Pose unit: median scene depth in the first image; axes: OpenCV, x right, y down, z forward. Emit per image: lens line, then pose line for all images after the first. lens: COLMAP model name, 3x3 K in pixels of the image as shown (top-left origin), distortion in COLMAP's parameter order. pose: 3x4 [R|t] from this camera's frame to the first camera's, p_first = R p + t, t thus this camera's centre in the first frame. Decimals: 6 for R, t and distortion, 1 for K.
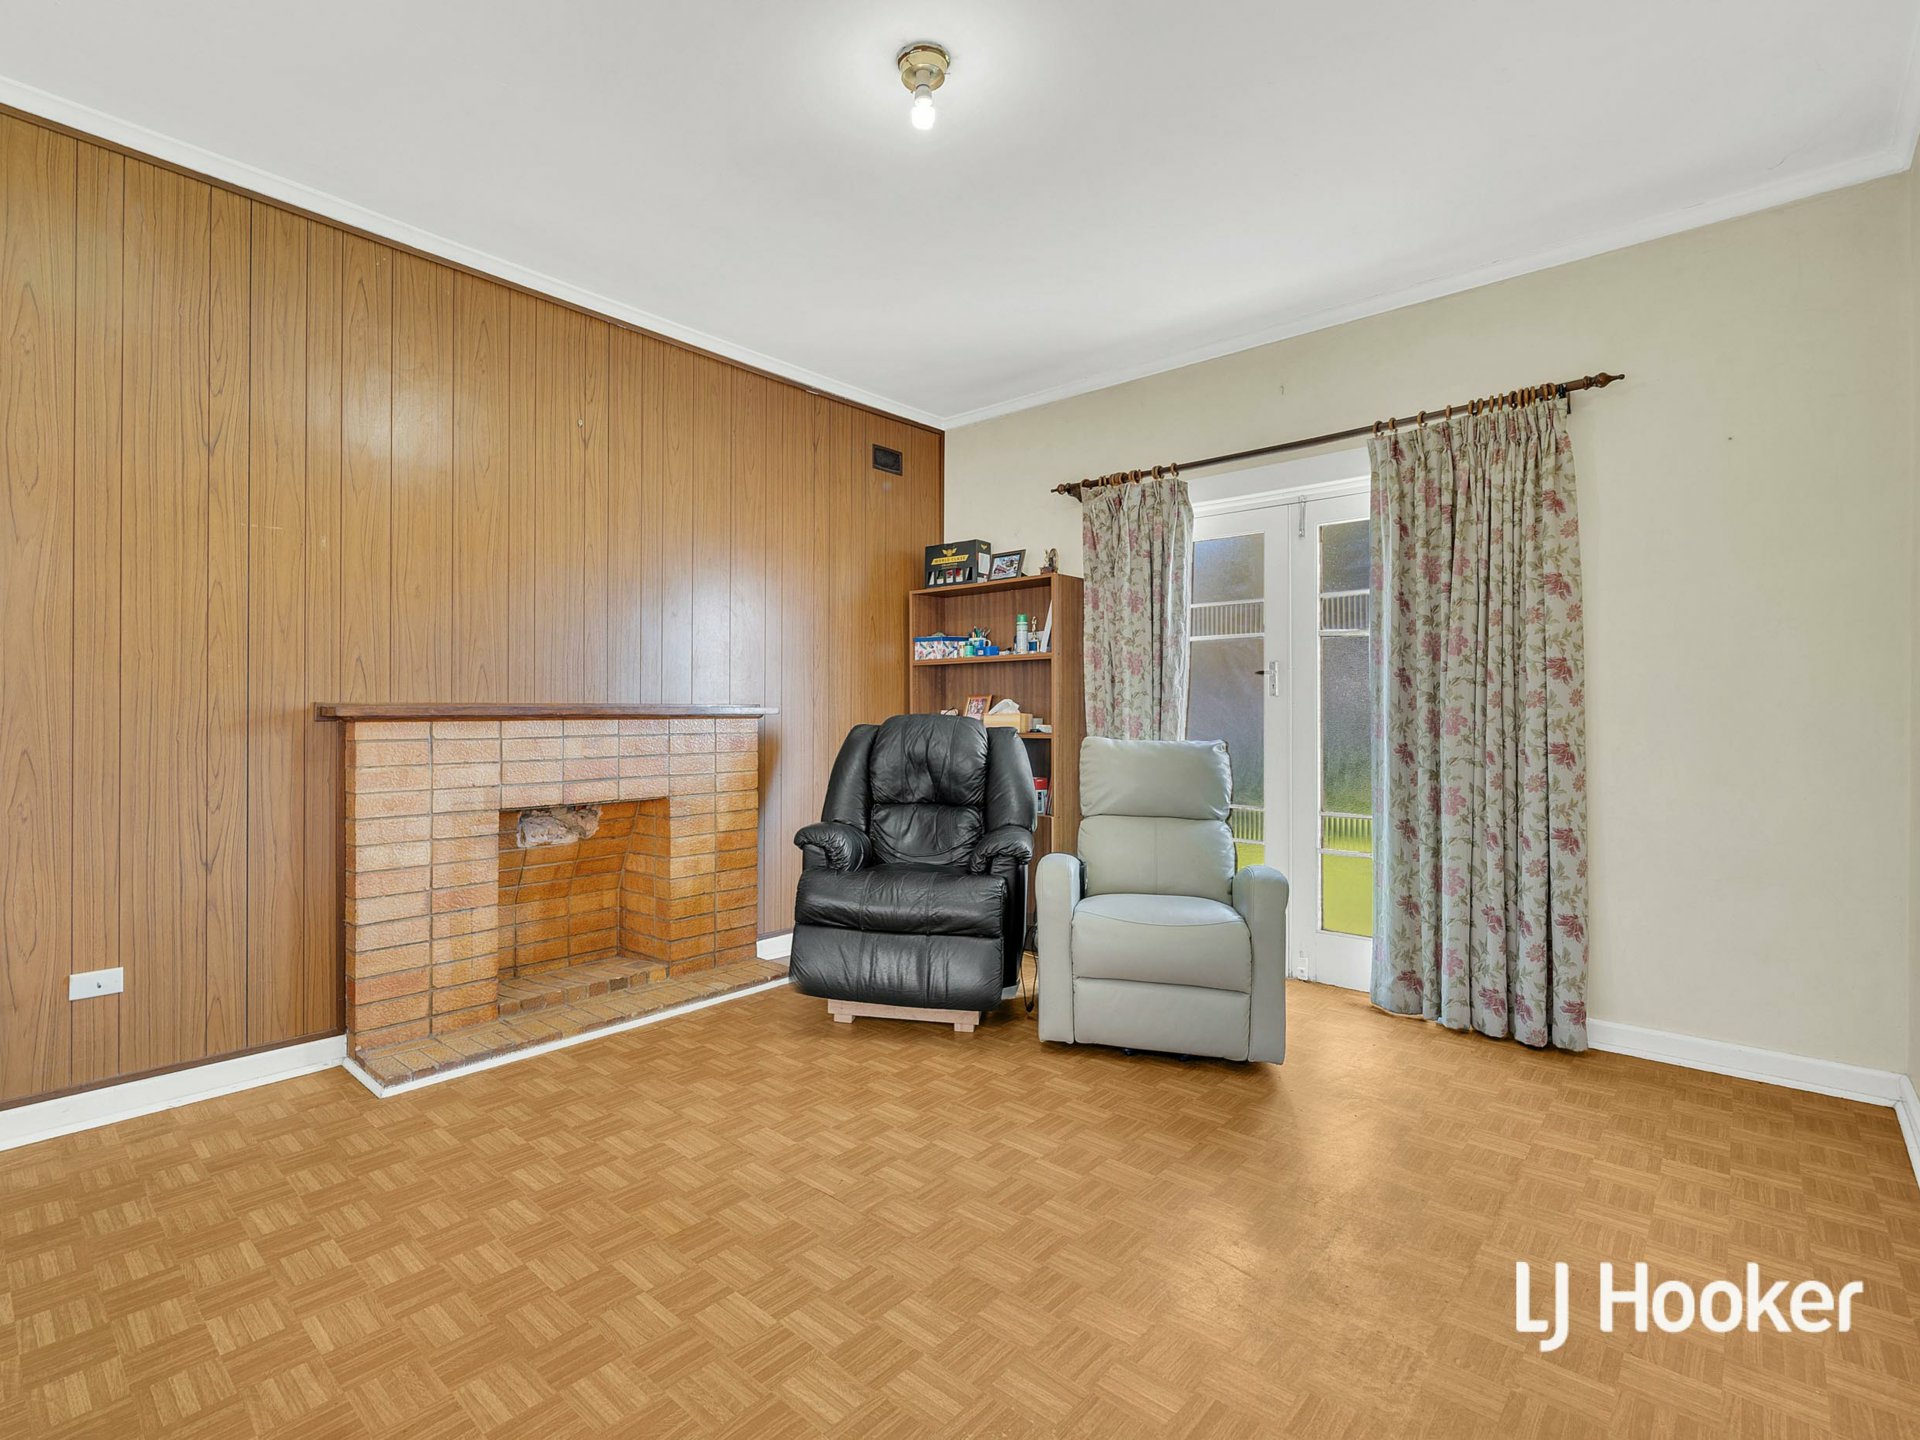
lens RADIAL K [[1000.1, 0, 958.5], [0, 1000.1, 720.3], [0, 0, 1]] dist [0.001068, 0.000917]
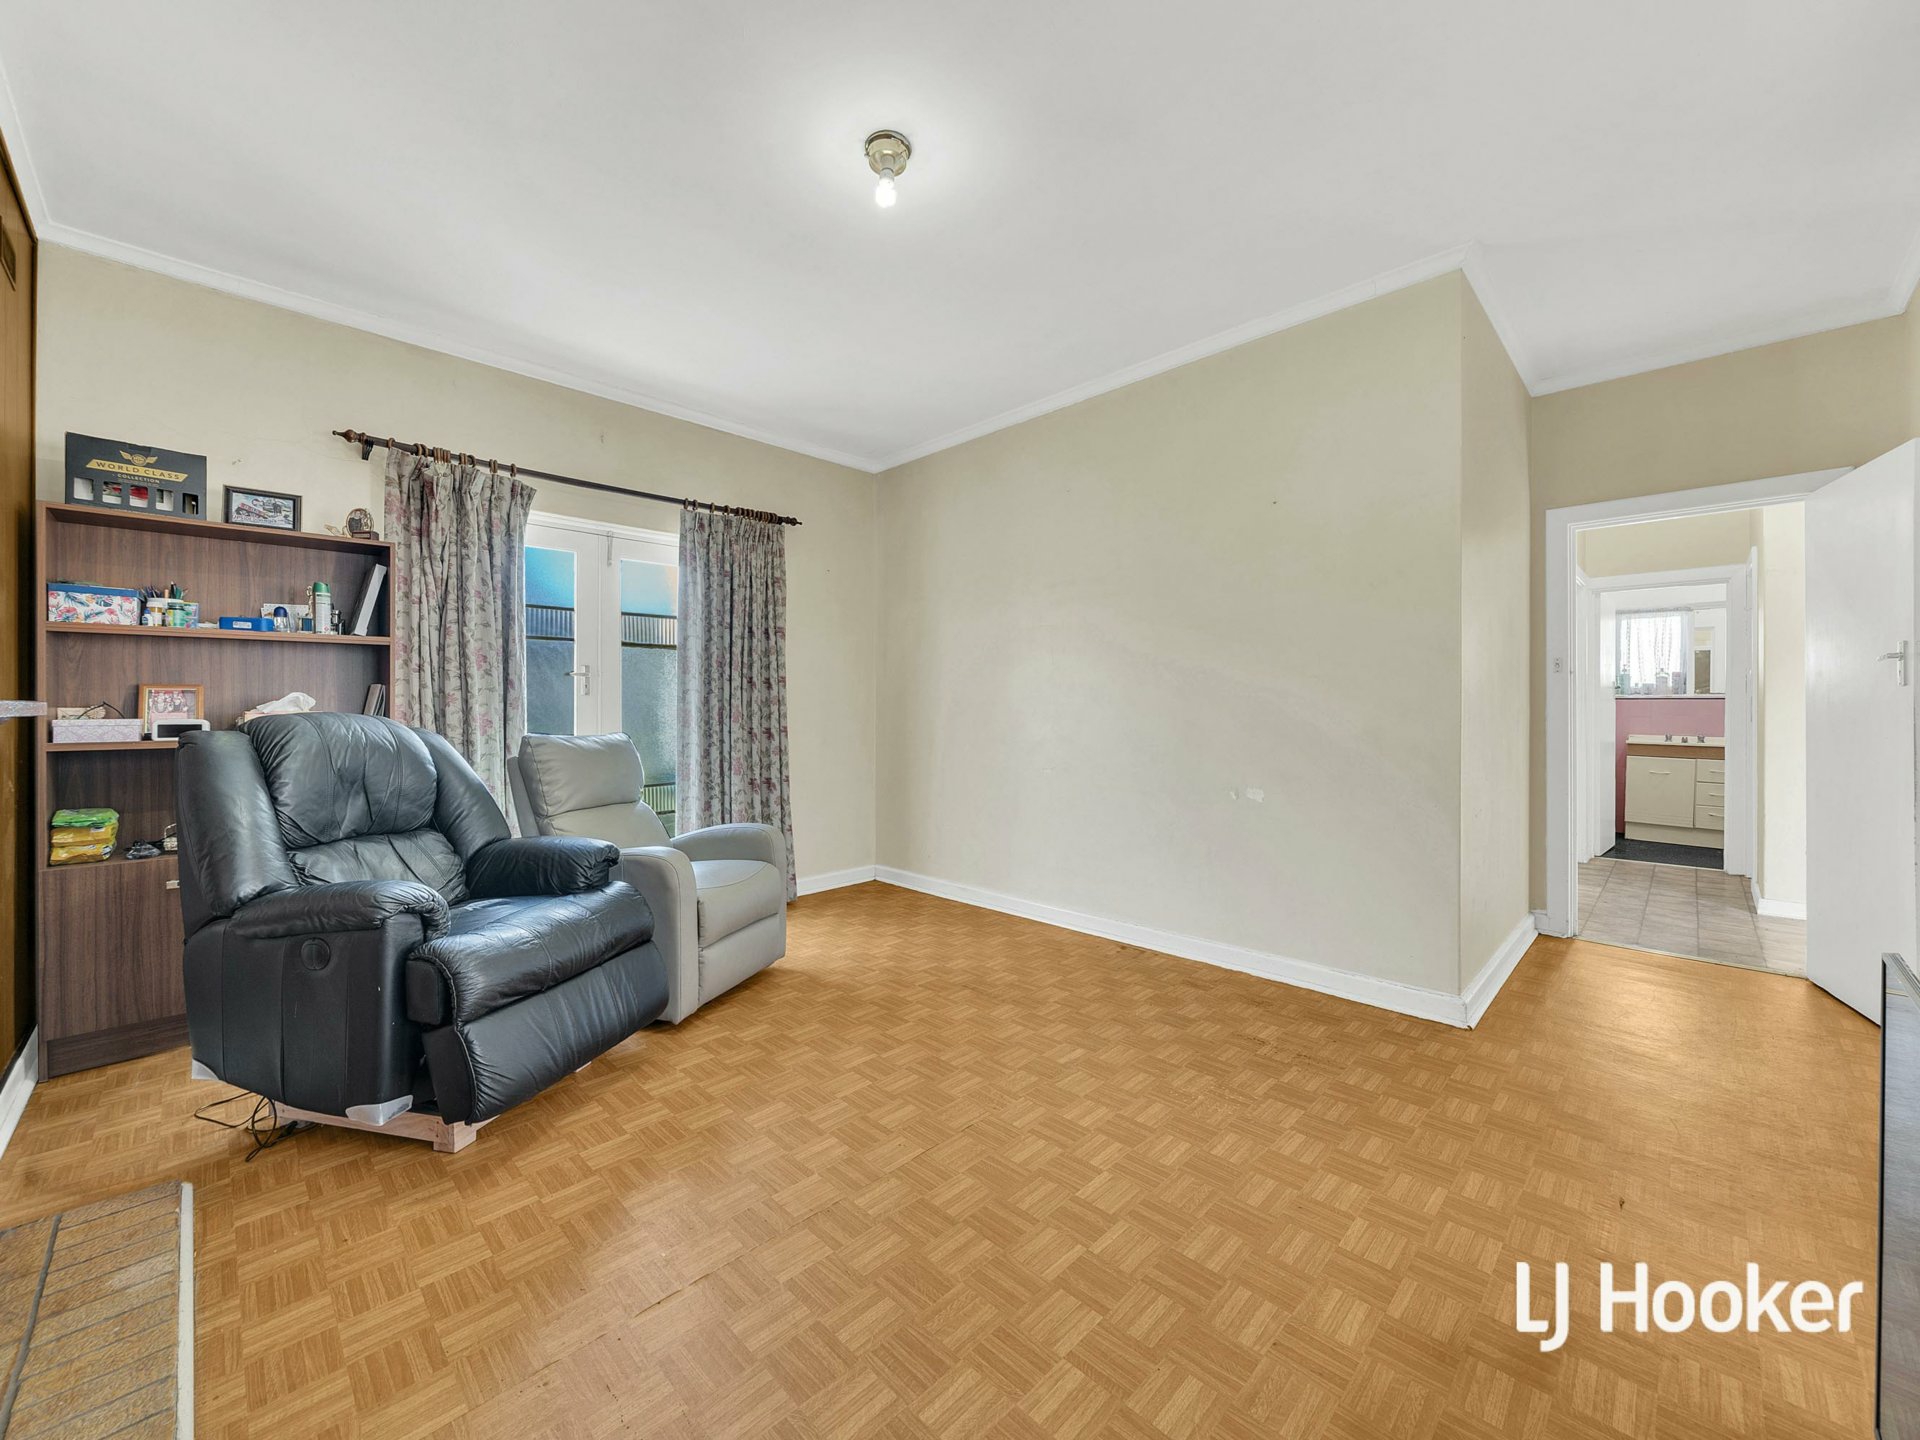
lens RADIAL K [[743.2, 0, 957.8], [0, 743.2, 706.6], [0, 0, 1]] dist [-0.003755, -0.000049]
pose [[0.023299, -0.000132, 0.999729, -0.599370], [0.010683, 0.999943, -0.000117, -0.006027], [-0.999671, 0.010683, 0.023299, 0.601700]]
